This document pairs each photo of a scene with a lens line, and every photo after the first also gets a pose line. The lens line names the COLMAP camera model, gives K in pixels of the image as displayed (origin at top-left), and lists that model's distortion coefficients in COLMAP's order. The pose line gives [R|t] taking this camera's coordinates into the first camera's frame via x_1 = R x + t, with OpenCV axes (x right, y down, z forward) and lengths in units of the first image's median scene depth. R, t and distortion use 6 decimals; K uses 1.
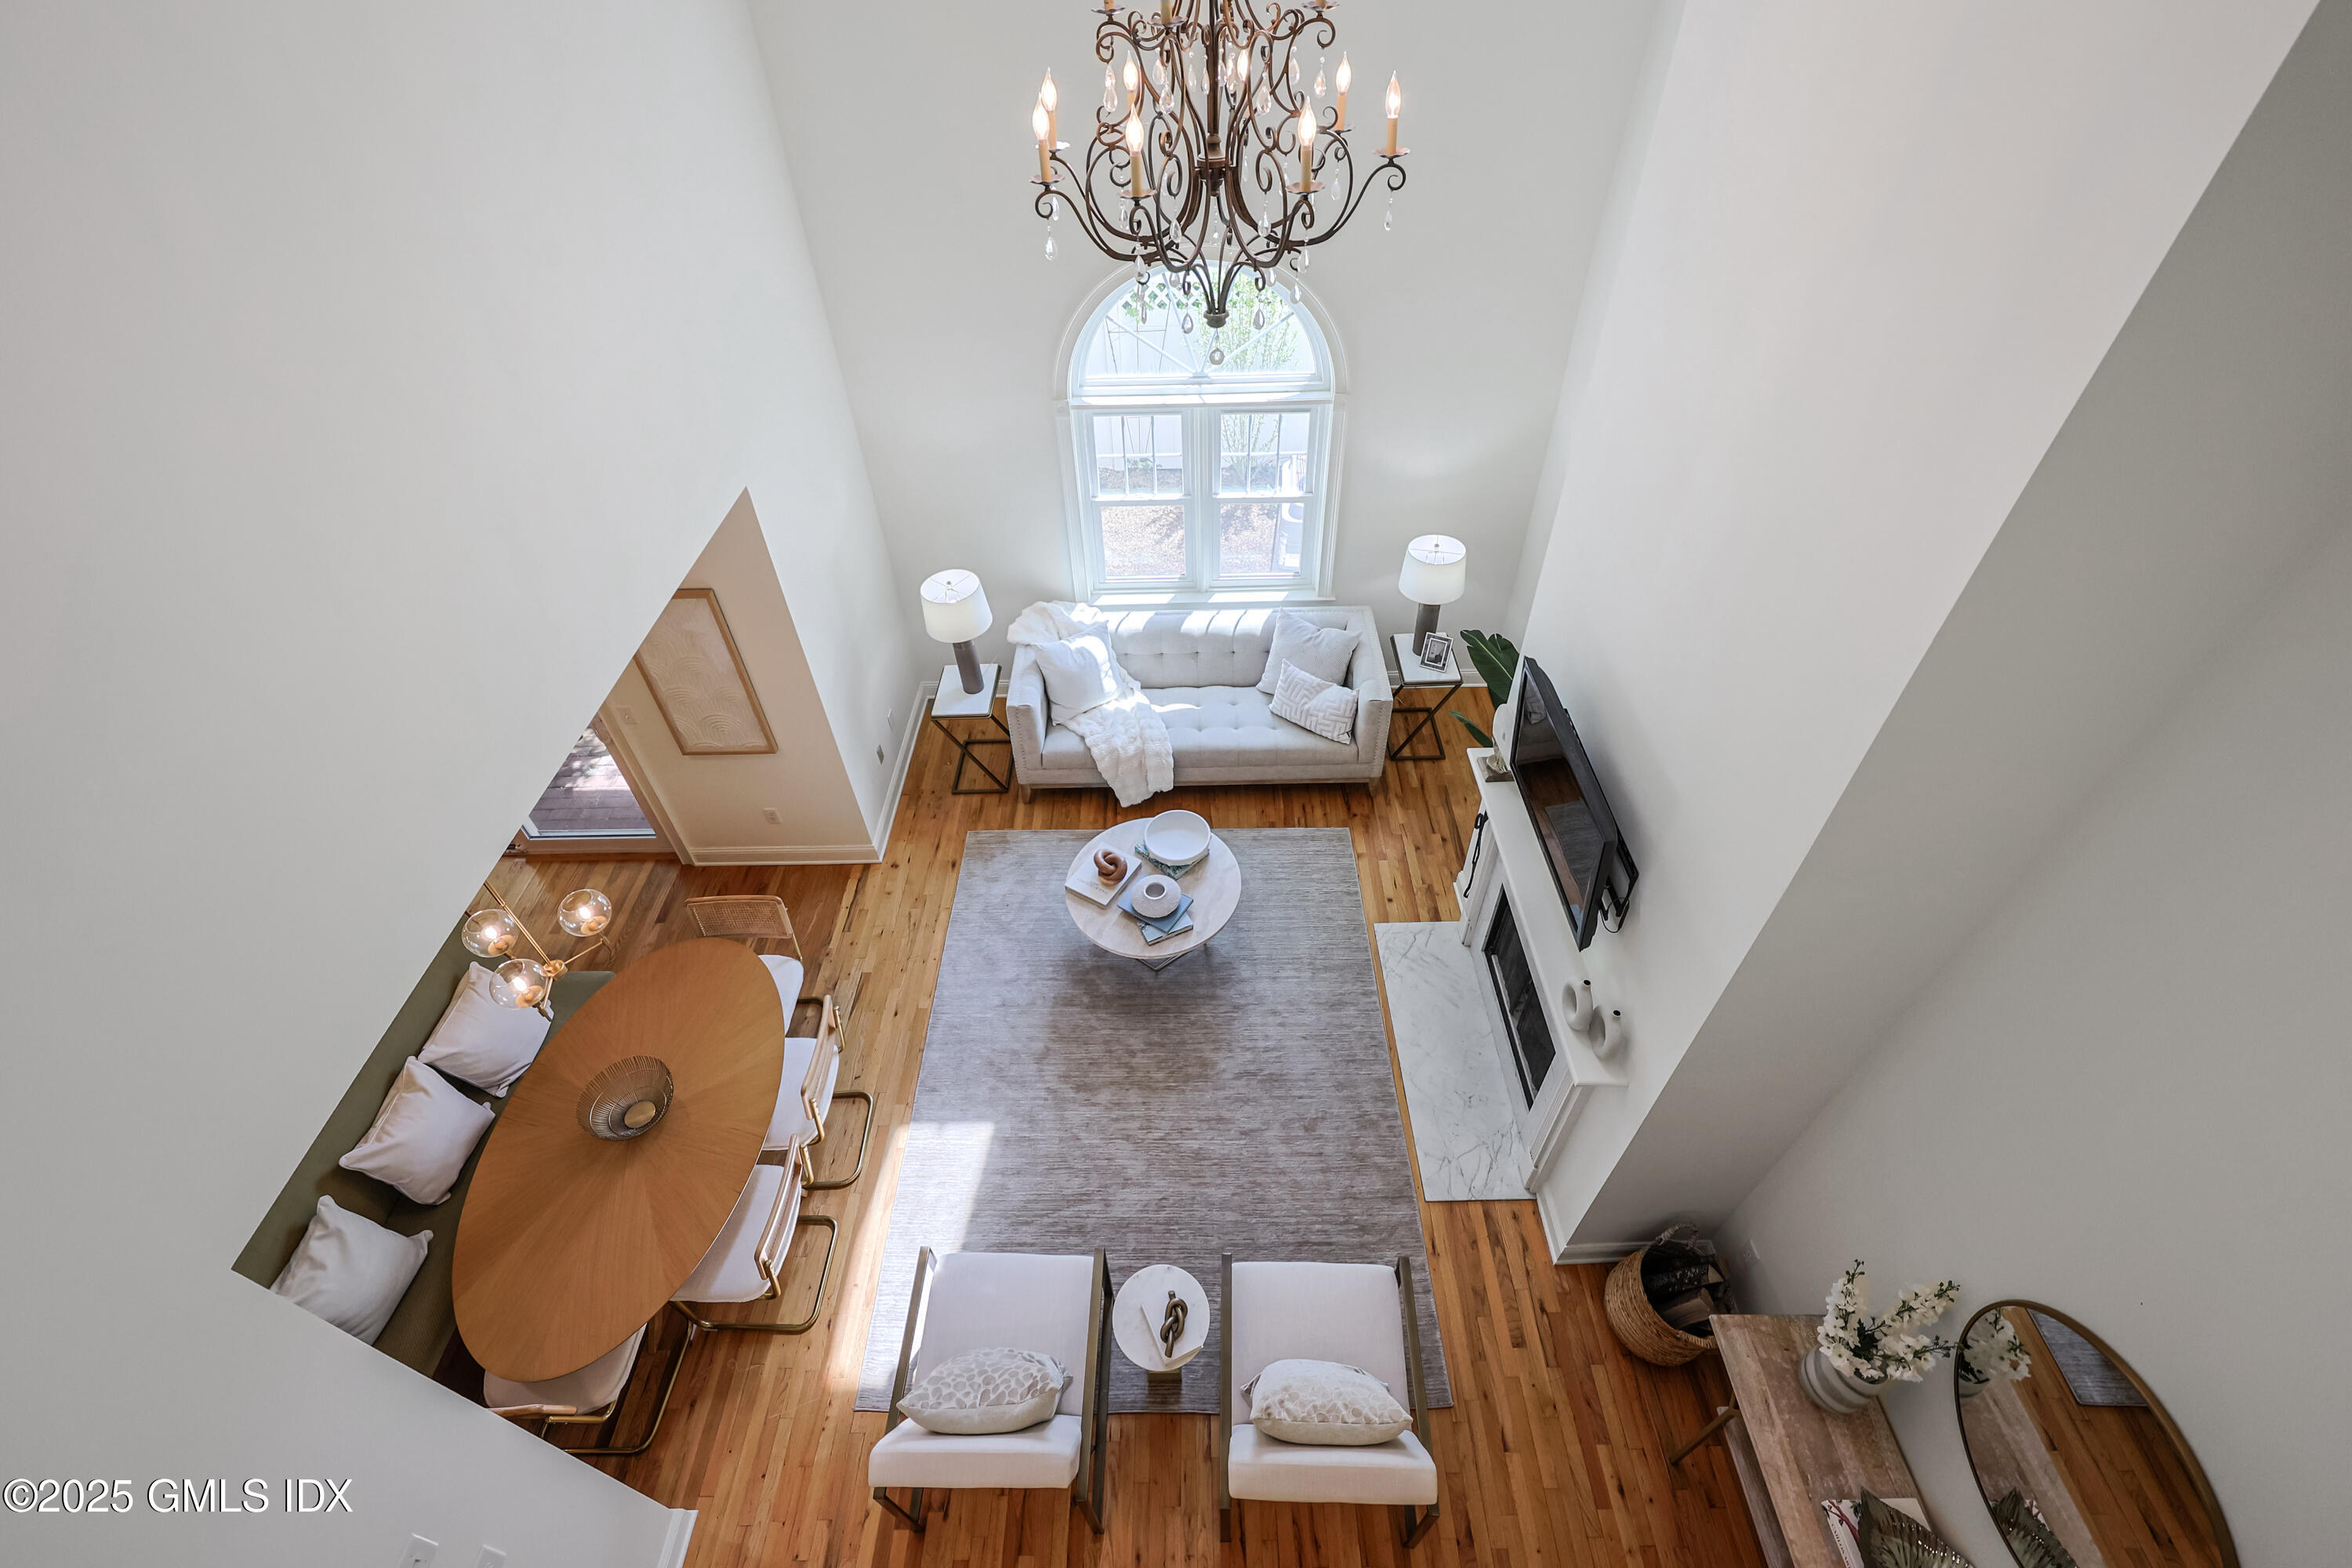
lens RADIAL K [[963.9, 0, 1188.0], [0, 963.9, 807.2], [0, 0, 1]] dist [-0.002297, 0.000080]
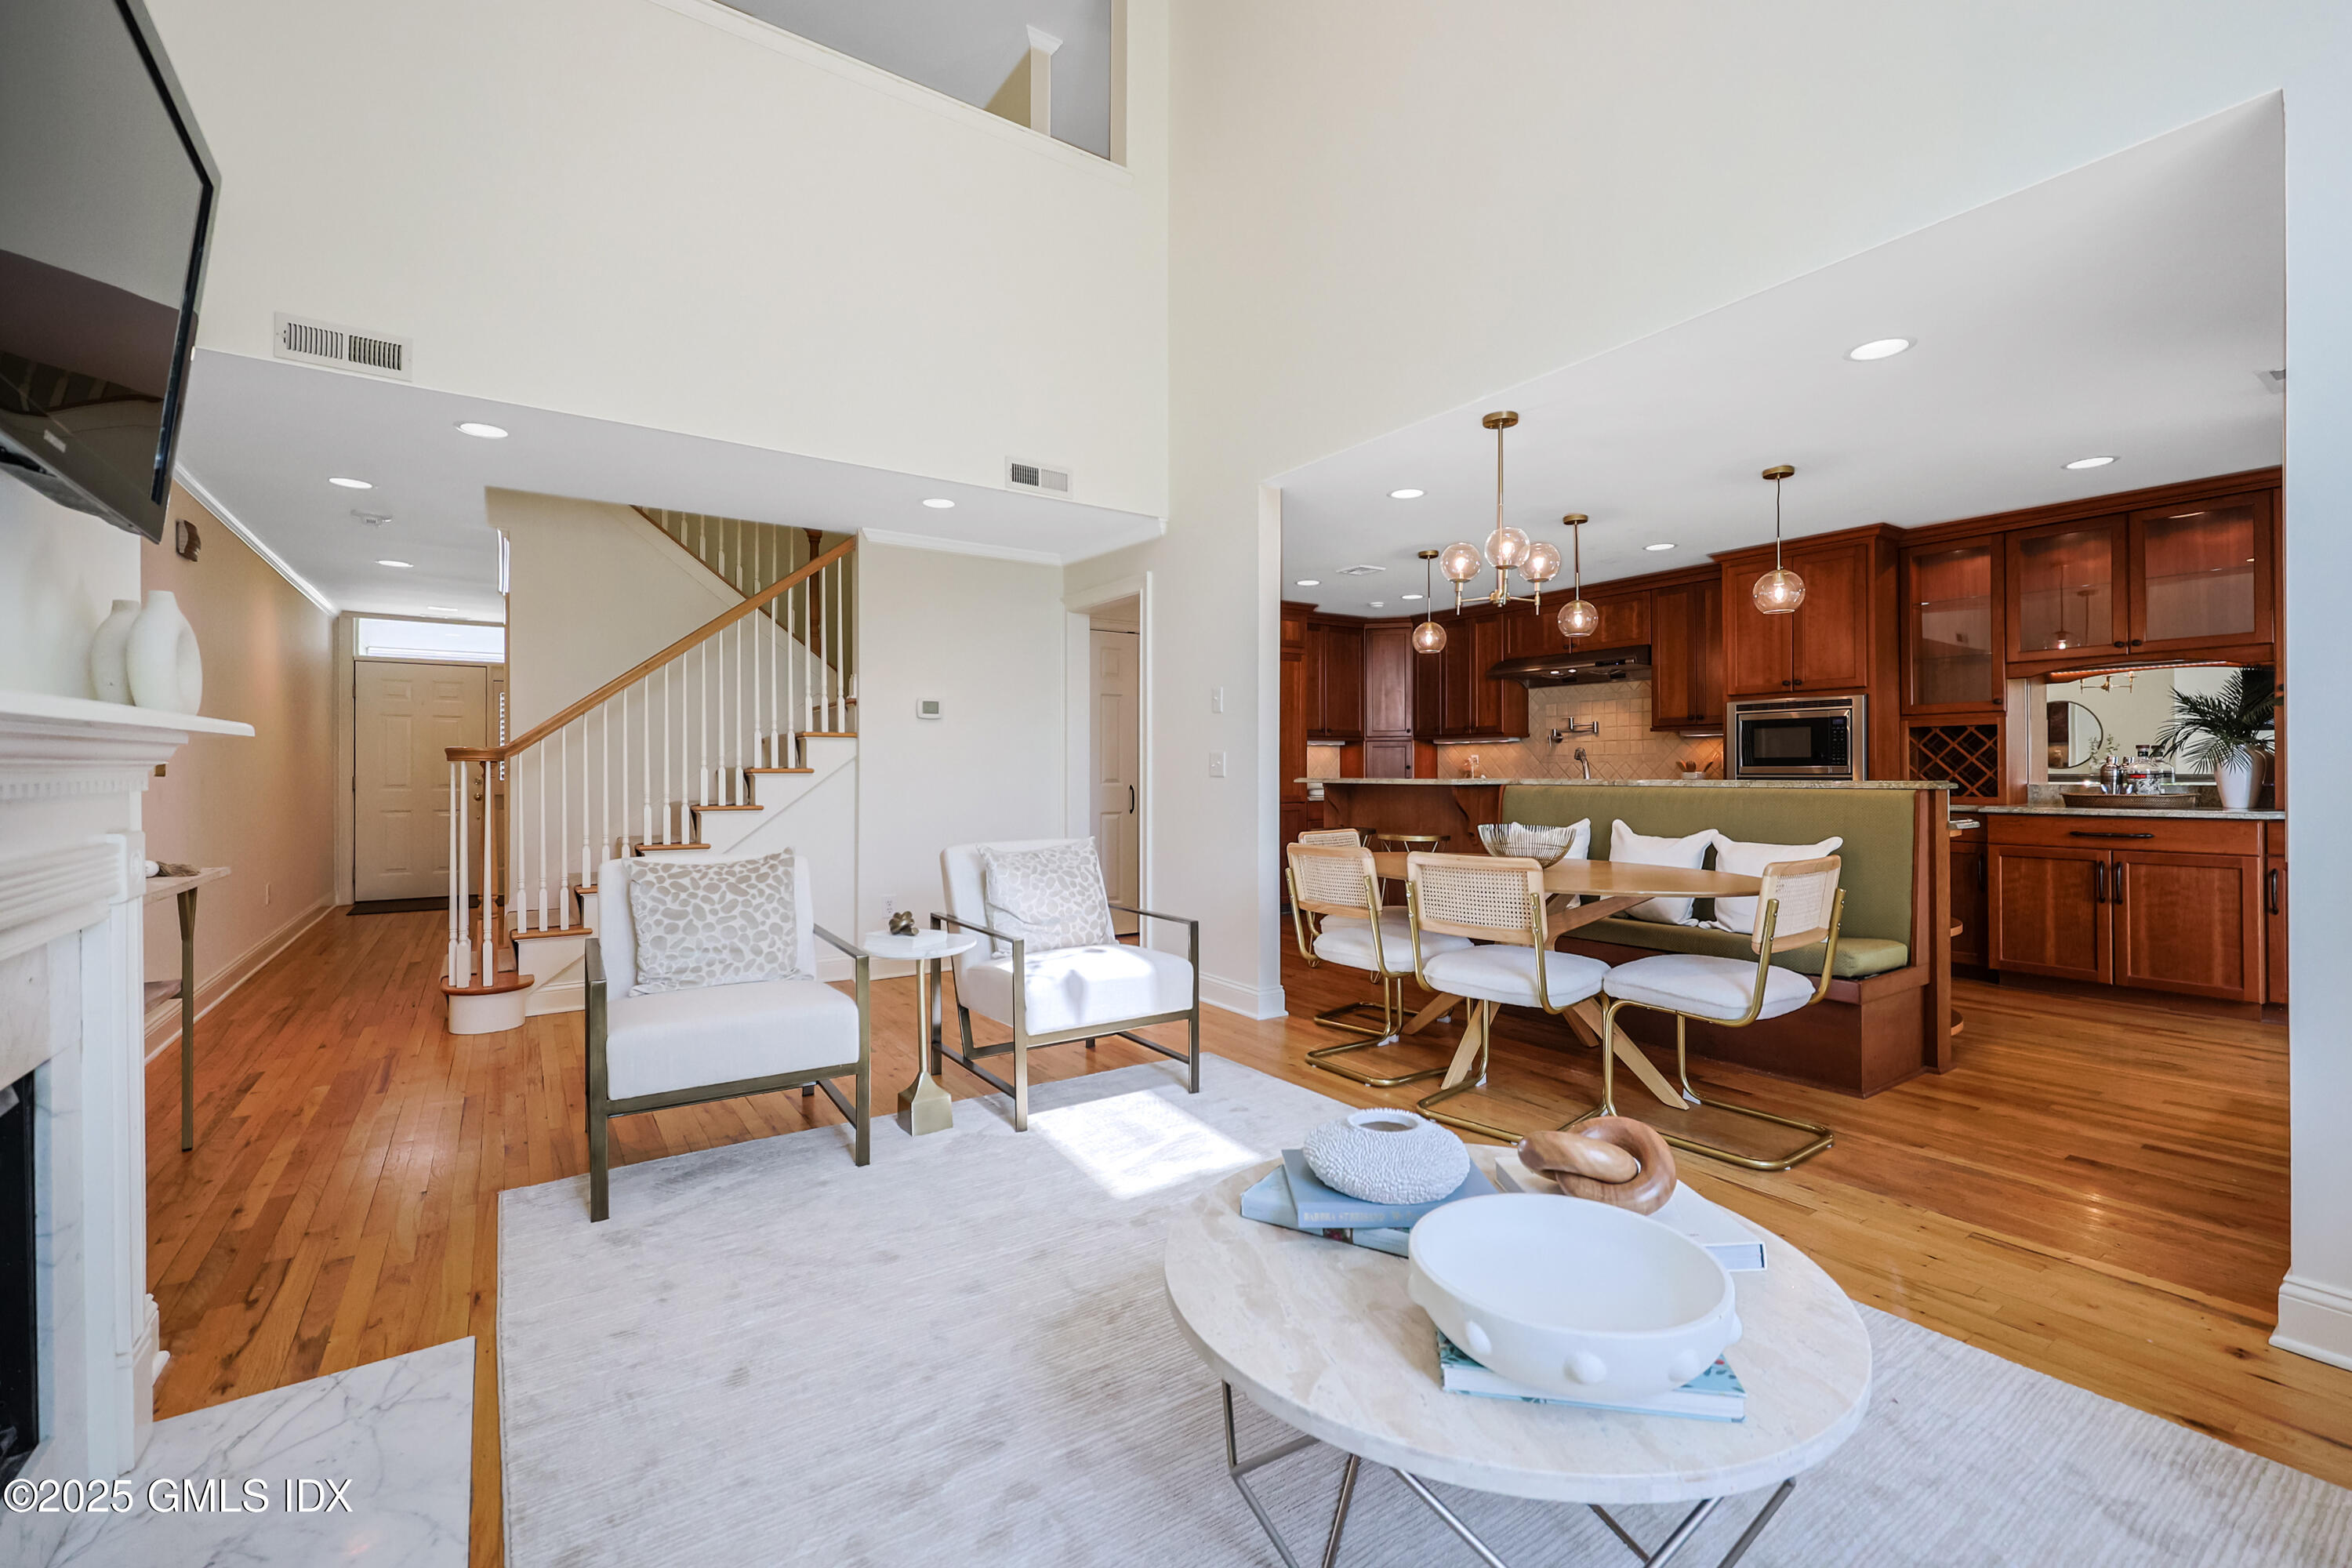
lens RADIAL K [[1011.1, 0, 1190.1], [0, 1011.1, 774.1], [0, 0, 1]] dist [-0.003568, -0.000809]
pose [[-0.830043, 0.020919, -0.557307, 0.178794], [-0.383769, 0.703653, 0.597992, -0.149384], [0.404660, 0.710236, -0.576034, 0.966678]]
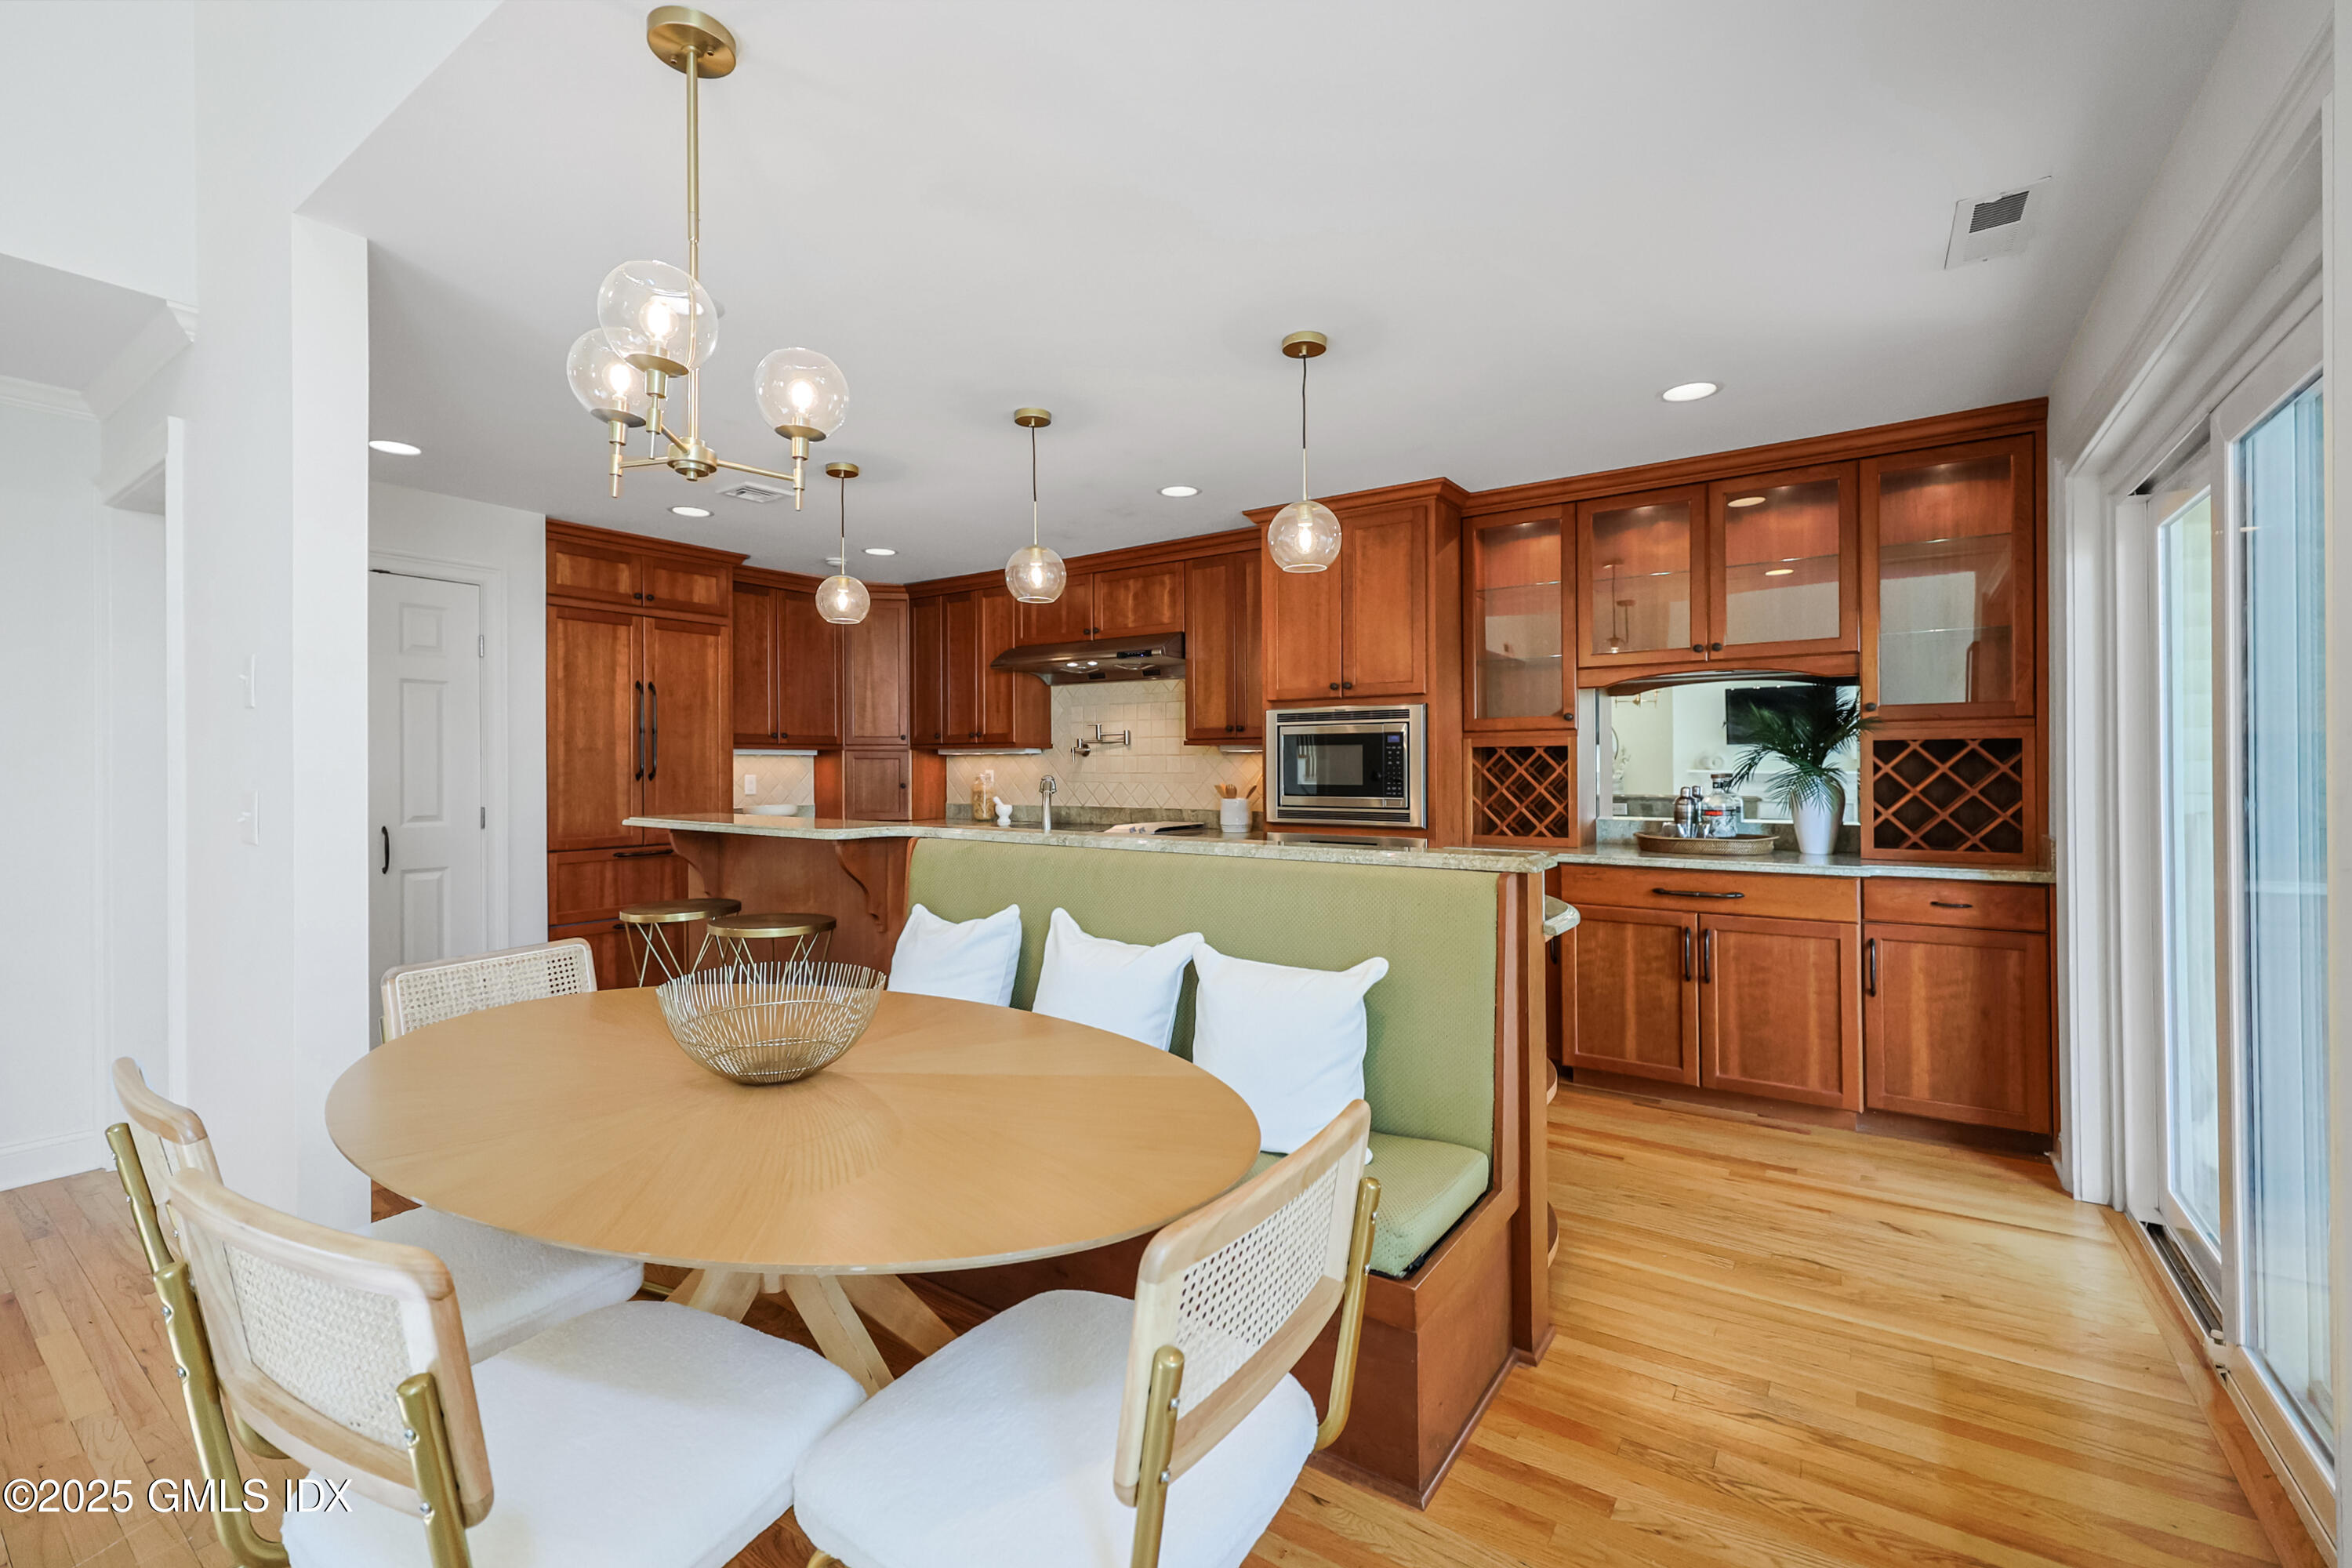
lens RADIAL K [[1011.1, 0, 1184.1], [0, 1011.1, 761.1], [0, 0, 1]] dist [-0.003568, -0.000809]
pose [[-0.584586, 0.011691, -0.811248, -0.214014], [-0.568812, 0.707098, 0.420077, -0.049448], [0.578543, 0.707018, -0.406710, 0.840009]]
